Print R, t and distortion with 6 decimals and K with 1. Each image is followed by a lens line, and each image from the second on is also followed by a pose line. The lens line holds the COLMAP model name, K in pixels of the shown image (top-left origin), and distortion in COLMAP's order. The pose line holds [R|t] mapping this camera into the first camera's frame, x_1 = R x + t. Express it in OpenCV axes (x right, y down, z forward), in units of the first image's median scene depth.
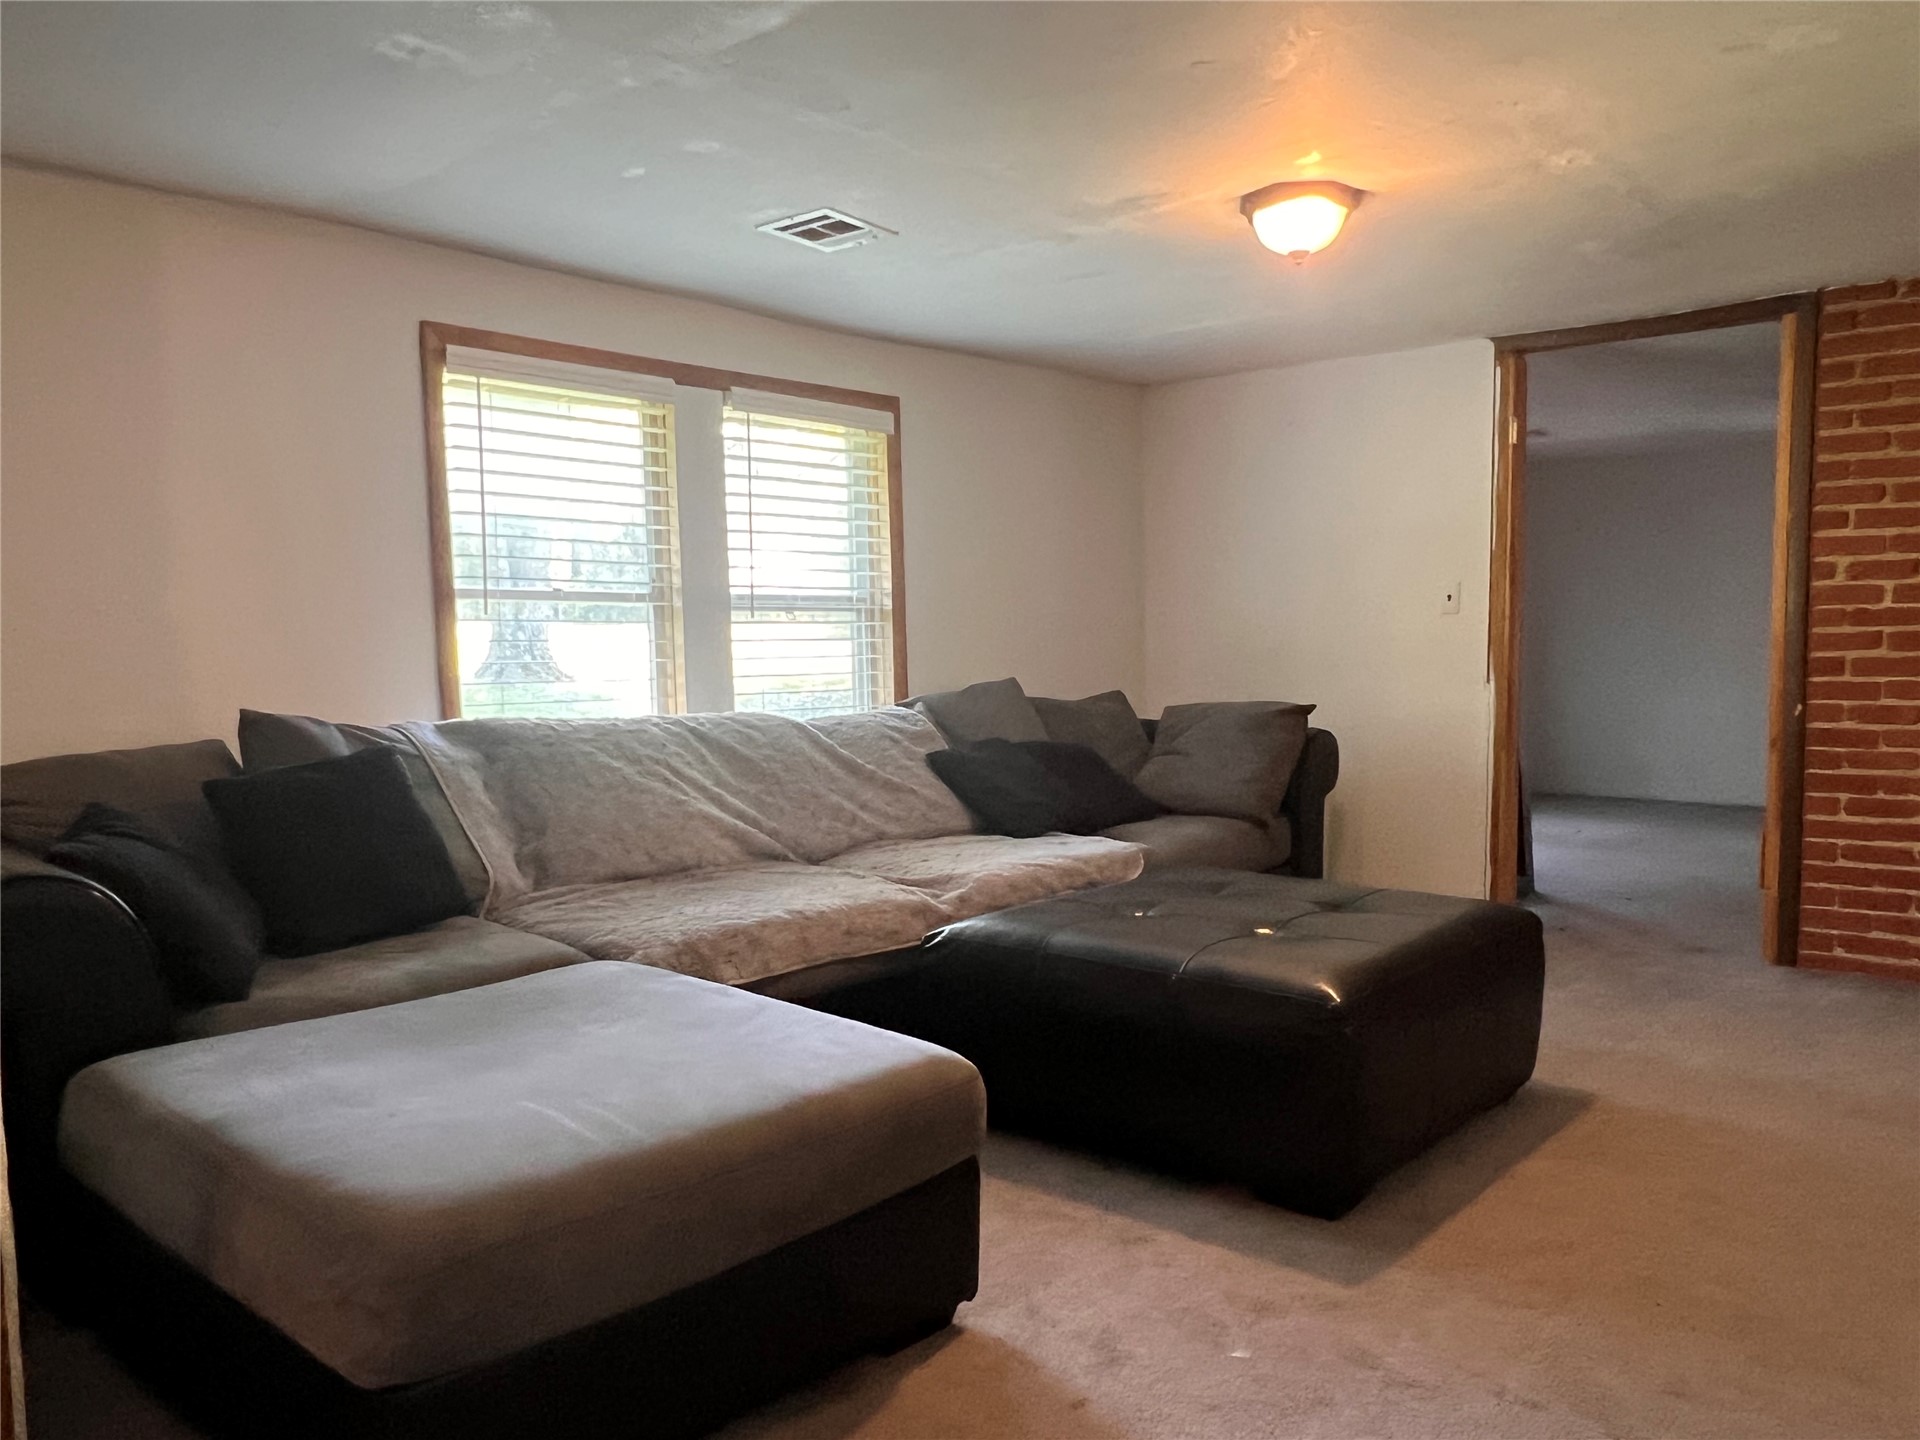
lens RADIAL K [[1414.2, 0, 960.0], [0, 1414.2, 720.0], [0, 0, 1]] dist [0.018584, -0.001465]
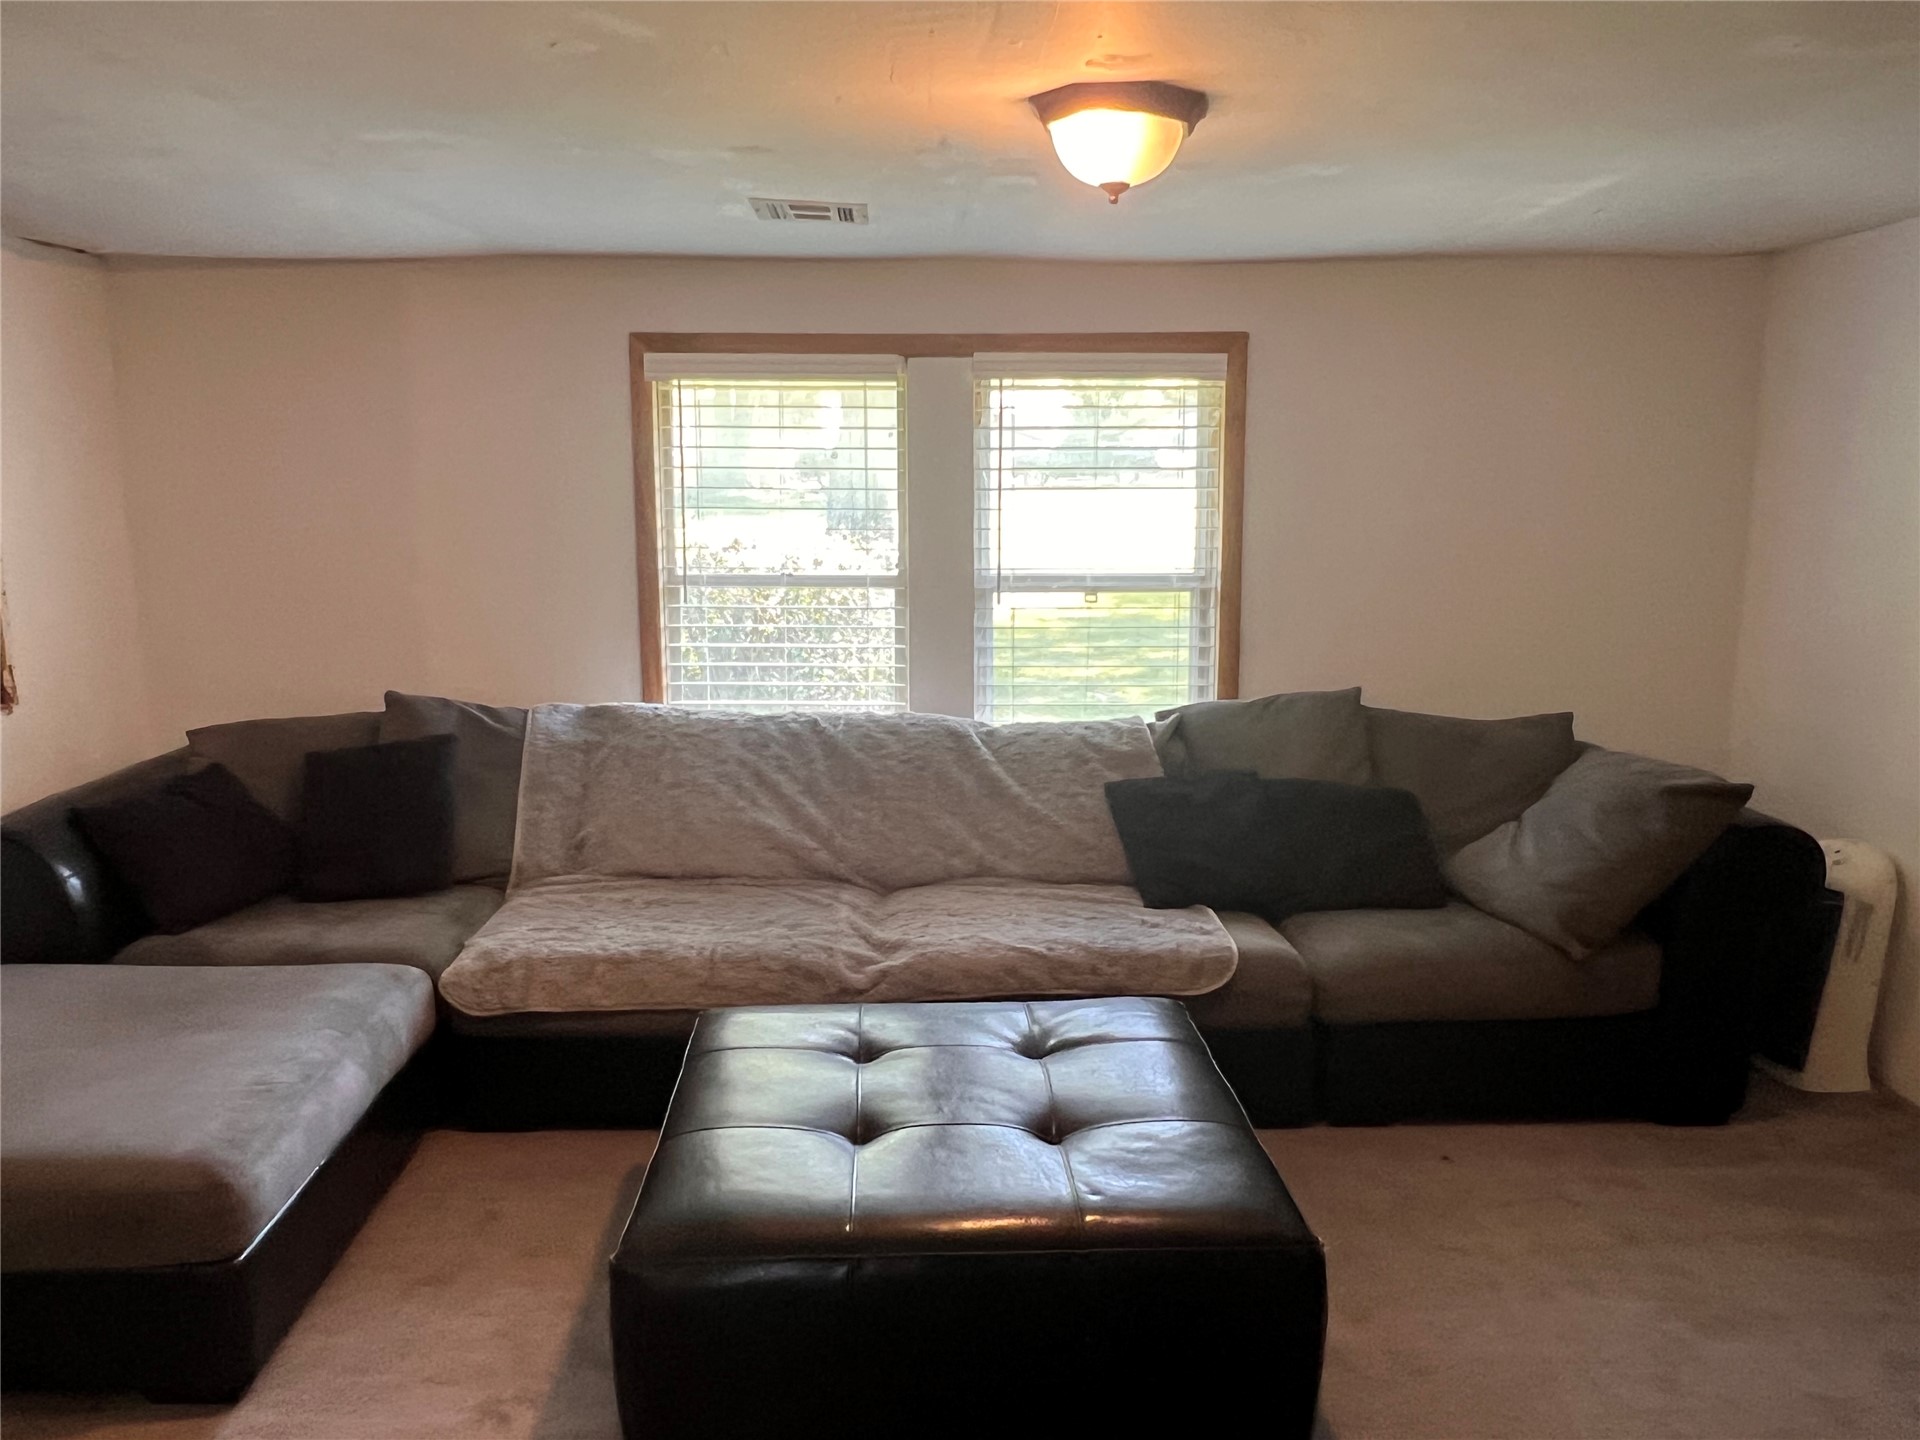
lens RADIAL K [[1414.2, 0, 960.0], [0, 1414.2, 720.0], [0, 0, 1]] dist [0.018584, -0.001465]
pose [[0.702112, 0.114565, -0.702790, 0.519503], [-0.052085, 0.992591, 0.109772, -0.104043], [0.710159, -0.040467, 0.702877, 0.353681]]
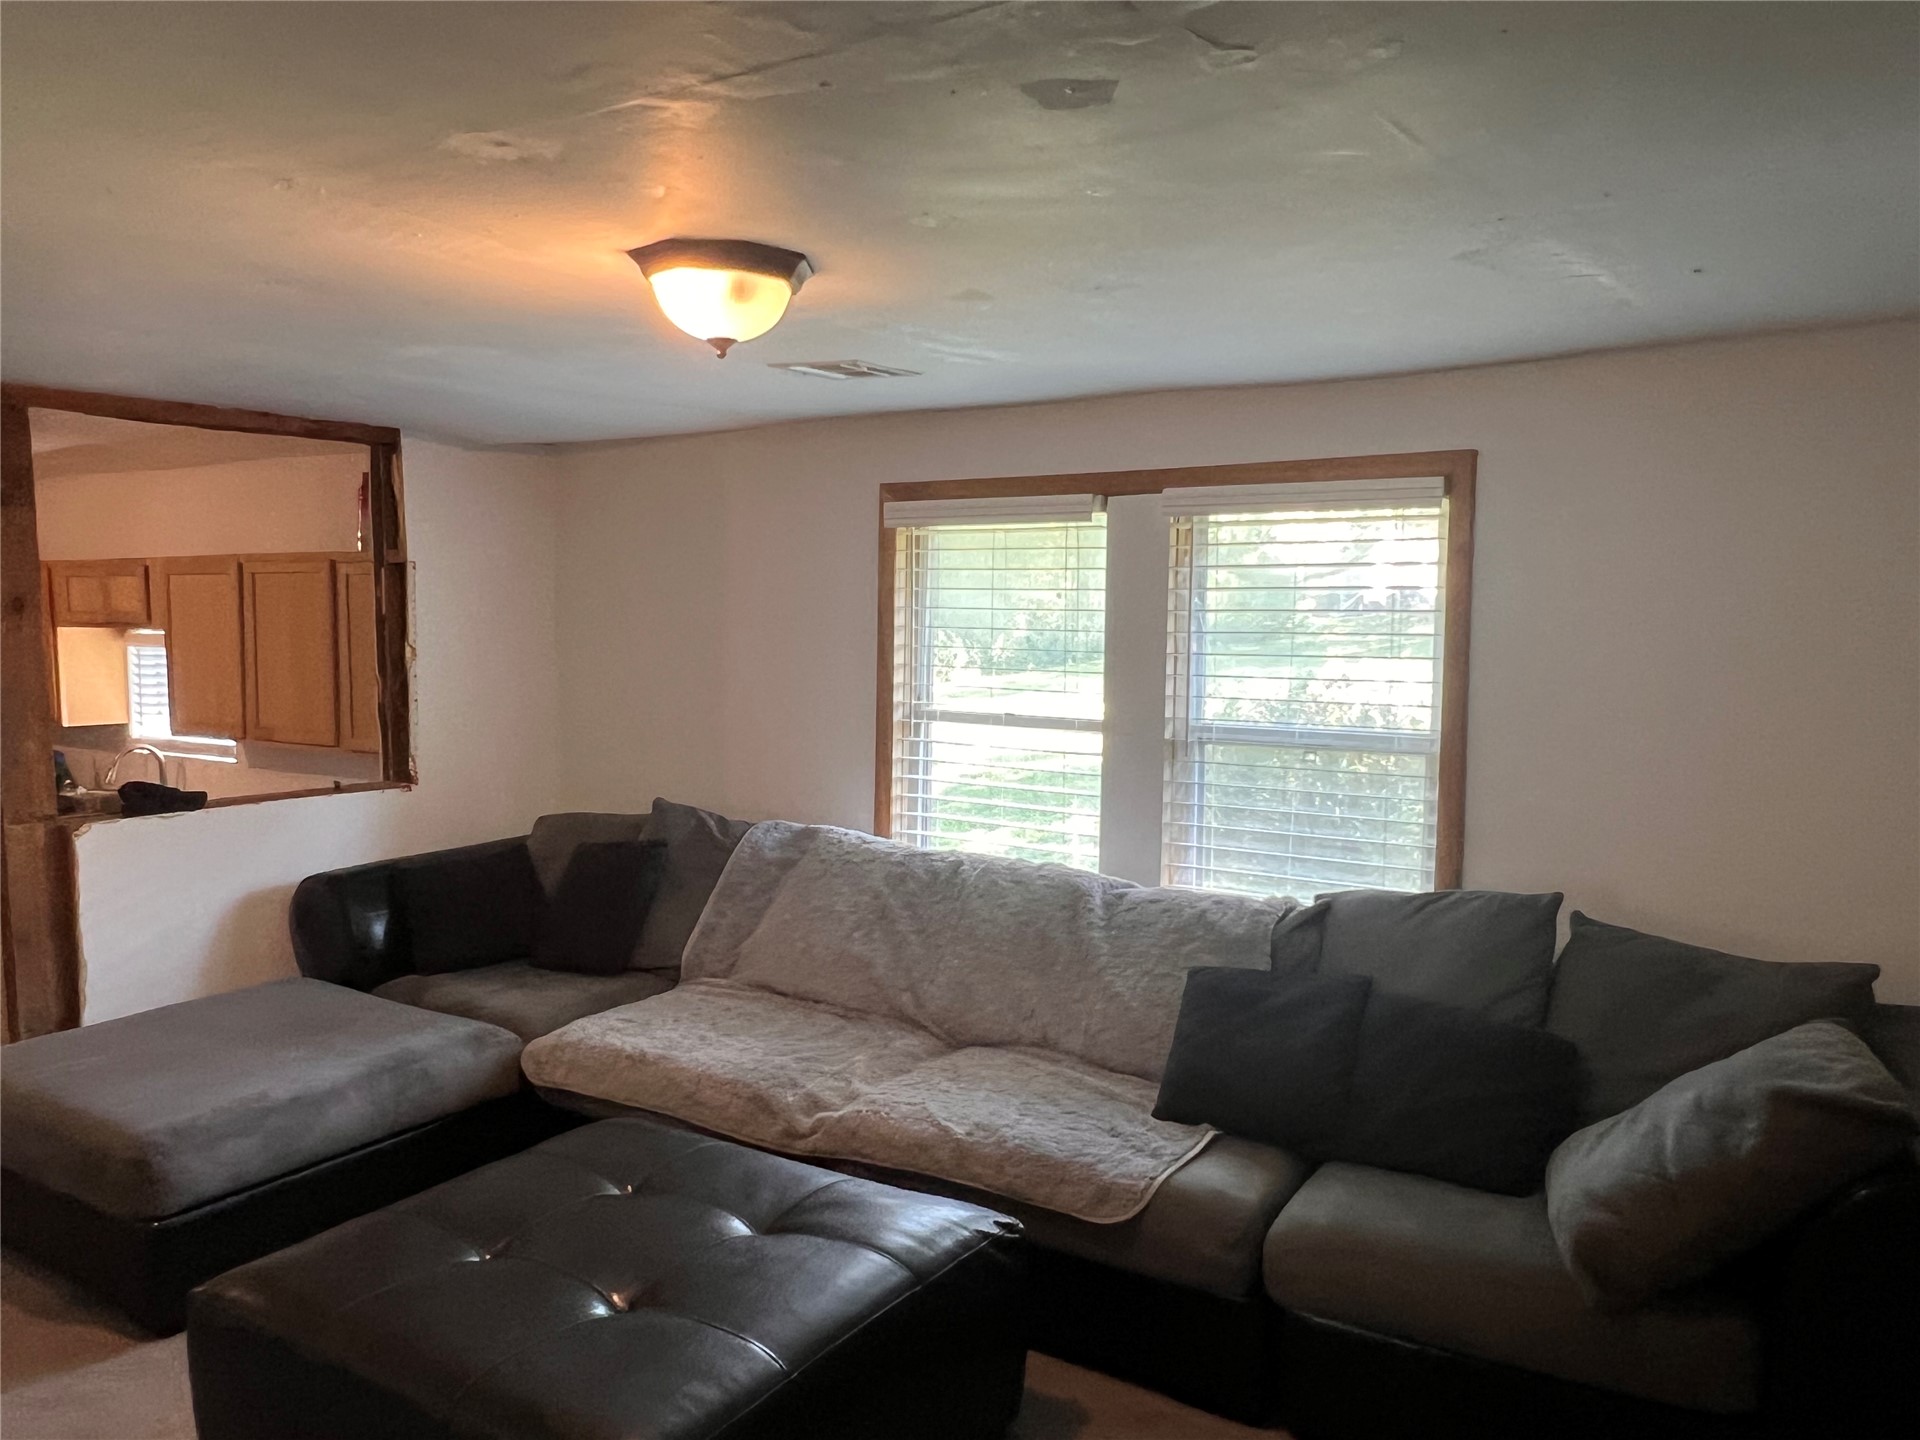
lens RADIAL K [[1424.0, 0, 960.0], [0, 1424.0, 720.0], [0, 0, 1]] dist [0.003587, -0.000163]
pose [[0.173735, 0.075706, -0.981878, 0.698939], [-0.079769, 0.994846, 0.062592, -0.145525], [0.981557, 0.067449, 0.178878, 0.758284]]
